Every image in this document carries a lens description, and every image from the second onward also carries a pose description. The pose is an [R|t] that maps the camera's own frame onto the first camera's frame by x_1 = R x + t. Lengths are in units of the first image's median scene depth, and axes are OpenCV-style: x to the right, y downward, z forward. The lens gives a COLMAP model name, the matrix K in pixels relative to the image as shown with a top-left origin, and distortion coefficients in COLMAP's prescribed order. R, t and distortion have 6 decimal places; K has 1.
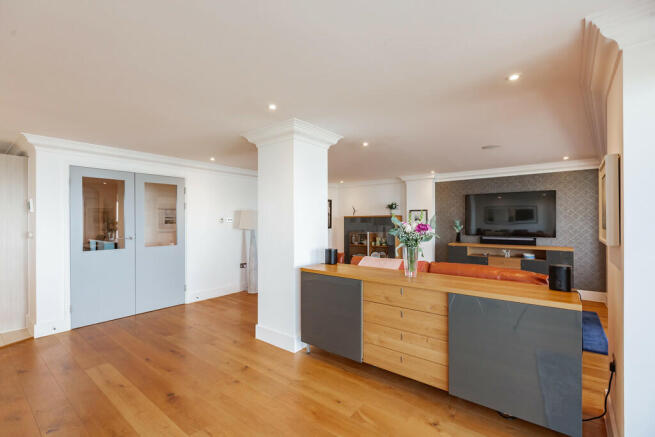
lens RADIAL K [[296.6, 0, 324.5], [0, 296.6, 221.1], [0, 0, 1]] dist [0.005673, -0.001132]
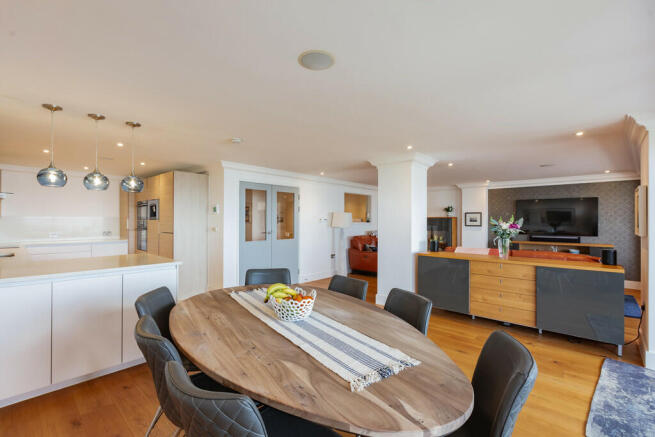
lens RADIAL K [[296.6, 0, 324.2], [0, 296.6, 219.8], [0, 0, 1]] dist [0.005673, -0.001132]
pose [[0.997956, 0.006952, -0.063519, -0.362626], [-0.007231, 0.999965, -0.004166, 0.001547], [0.063488, 0.004617, 0.997972, -0.396789]]
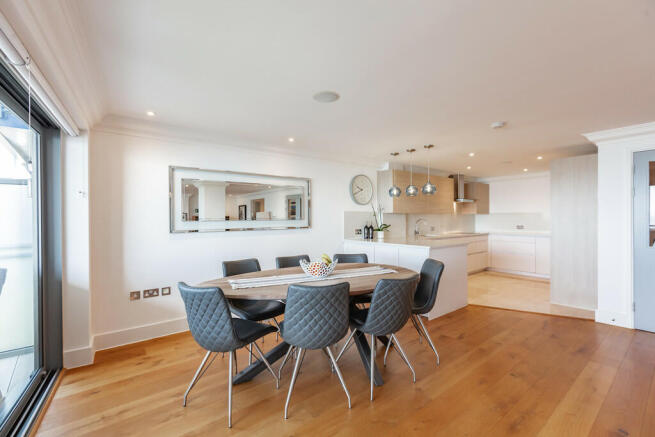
lens RADIAL K [[296.6, 0, 325.5], [0, 296.6, 219.9], [0, 0, 1]] dist [0.005673, -0.001132]
pose [[-0.201029, 0.009524, -0.979539, 0.254852], [0.008118, 0.999935, 0.008056, 0.008705], [0.979552, -0.006332, -0.201093, 0.246134]]
